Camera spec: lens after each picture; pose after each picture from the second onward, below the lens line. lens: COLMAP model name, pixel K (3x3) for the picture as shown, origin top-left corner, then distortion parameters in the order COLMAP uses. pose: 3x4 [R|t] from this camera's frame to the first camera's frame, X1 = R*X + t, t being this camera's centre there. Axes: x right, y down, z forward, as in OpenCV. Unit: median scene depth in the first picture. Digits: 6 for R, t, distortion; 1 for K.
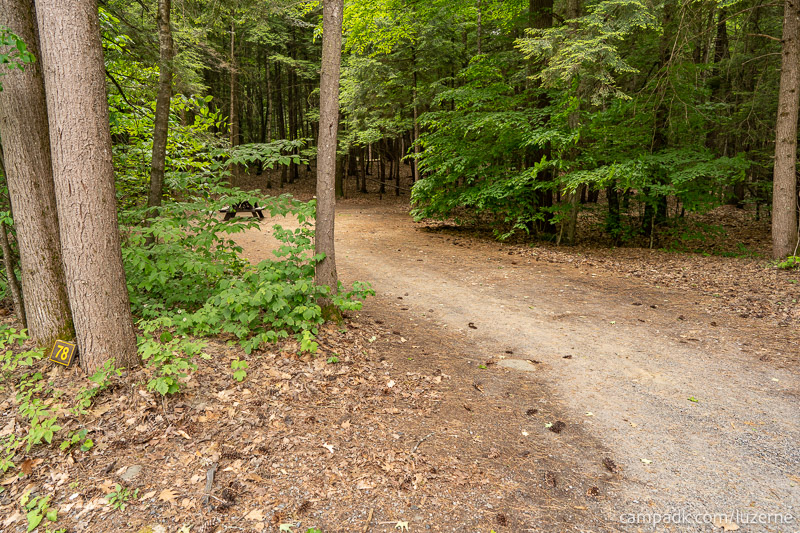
lens RADIAL K [[522.0, 0, 400.0], [0, 522.0, 266.5], [0, 0, 1]] dist [0.003469, 0.001278]
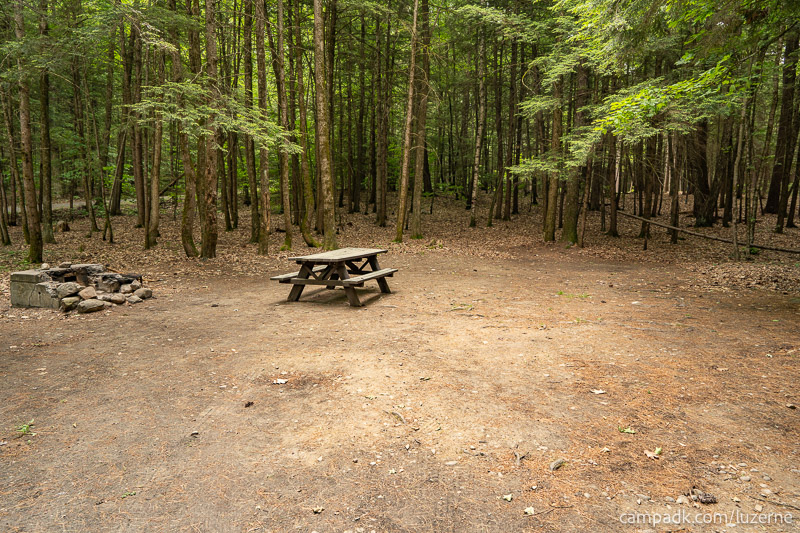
lens RADIAL K [[535.6, 0, 400.0], [0, 535.6, 266.5], [0, 0, 1]] dist [0.005893, 0.004146]
pose [[0.906875, 0.046523, -0.418823, -0.058937], [-0.076384, 0.995571, -0.054805, -0.099928], [0.414419, 0.081692, 0.906412, 0.622730]]
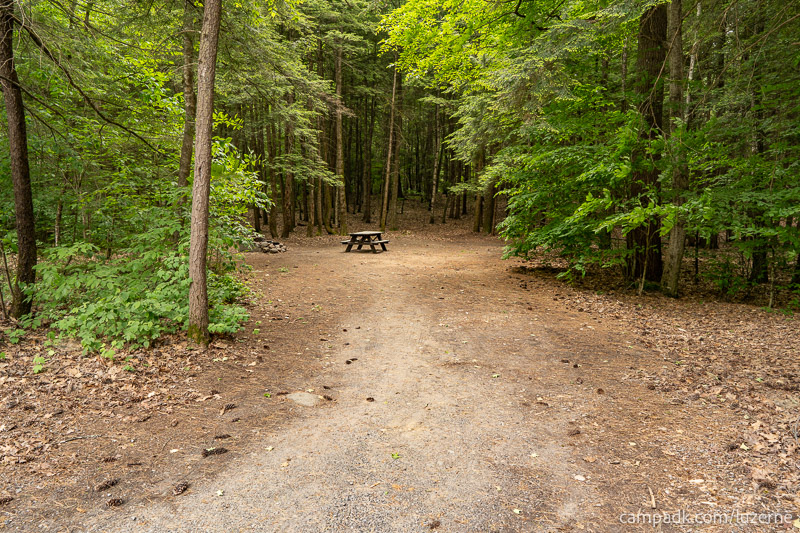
lens RADIAL K [[535.6, 0, 400.0], [0, 535.6, 266.5], [0, 0, 1]] dist [0.005893, 0.004146]
pose [[0.929837, 0.050888, -0.364435, 0.170926], [-0.076248, 0.995541, -0.055529, -0.005098], [0.359985, 0.079421, 0.929572, 0.017742]]
